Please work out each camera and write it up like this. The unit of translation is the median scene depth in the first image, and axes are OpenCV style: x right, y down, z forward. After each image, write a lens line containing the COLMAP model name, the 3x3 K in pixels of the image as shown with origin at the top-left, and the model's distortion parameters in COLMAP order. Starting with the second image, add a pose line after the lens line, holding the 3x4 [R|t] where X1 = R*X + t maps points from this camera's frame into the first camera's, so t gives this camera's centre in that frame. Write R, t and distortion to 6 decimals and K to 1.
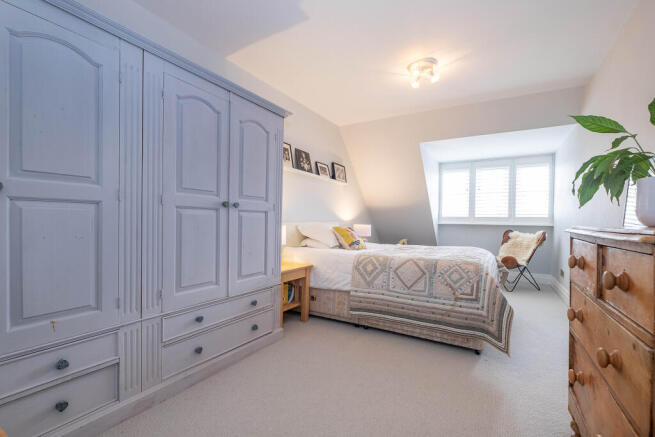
lens RADIAL K [[291.5, 0, 329.2], [0, 291.5, 225.1], [0, 0, 1]] dist [-0.004781, -0.000240]
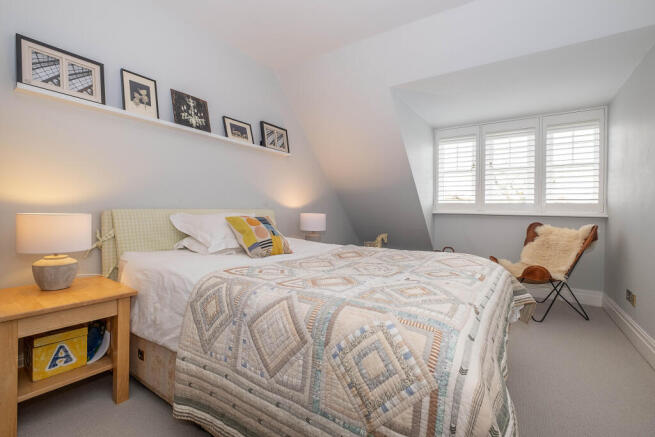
lens RADIAL K [[291.5, 0, 325.7], [0, 291.5, 212.5], [0, 0, 1]] dist [-0.004781, -0.000240]
pose [[0.997401, 0.003024, -0.071994, 0.222261], [-0.003500, 0.999973, -0.006481, -0.000421], [0.071972, 0.006716, 0.997384, 0.360647]]
